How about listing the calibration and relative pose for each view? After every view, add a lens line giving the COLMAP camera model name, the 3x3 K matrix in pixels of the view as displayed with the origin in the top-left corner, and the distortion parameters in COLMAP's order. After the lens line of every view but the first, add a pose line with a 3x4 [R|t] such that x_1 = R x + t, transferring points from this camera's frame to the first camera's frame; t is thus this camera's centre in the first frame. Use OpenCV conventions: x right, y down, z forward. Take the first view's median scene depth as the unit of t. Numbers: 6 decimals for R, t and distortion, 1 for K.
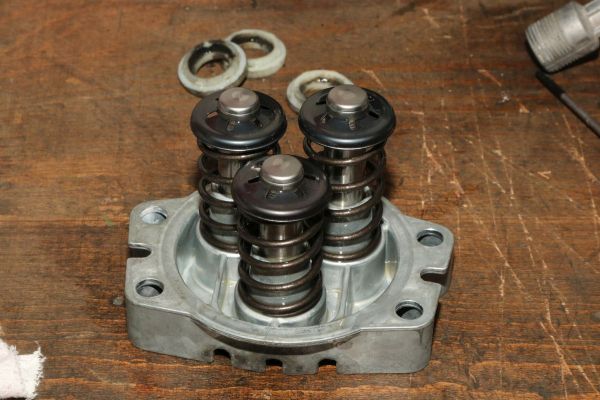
lens RADIAL K [[2164.6, 0, 300.5], [0, 2164.6, 199.3], [0, 0, 1]] dist [0.226338, 0.000000]
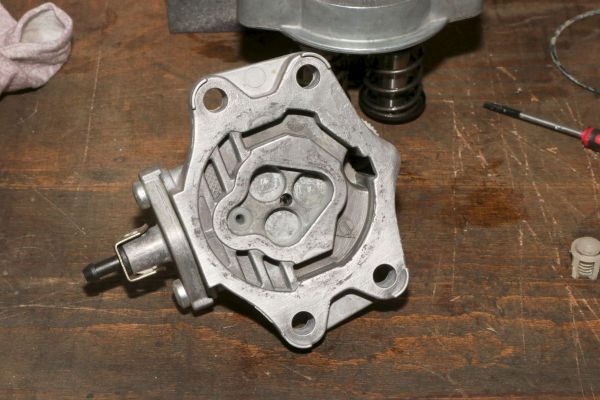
lens RADIAL K [[1965.2, 0, 297.8], [0, 1965.2, 199.1], [0, 0, 1]] dist [0.185019, 0.000000]
pose [[0.999999, -0.000980, 0.000467, -0.034909], [0.000981, 0.999999, -0.001063, 0.018078], [-0.000466, 0.001064, 0.999999, -0.130765]]
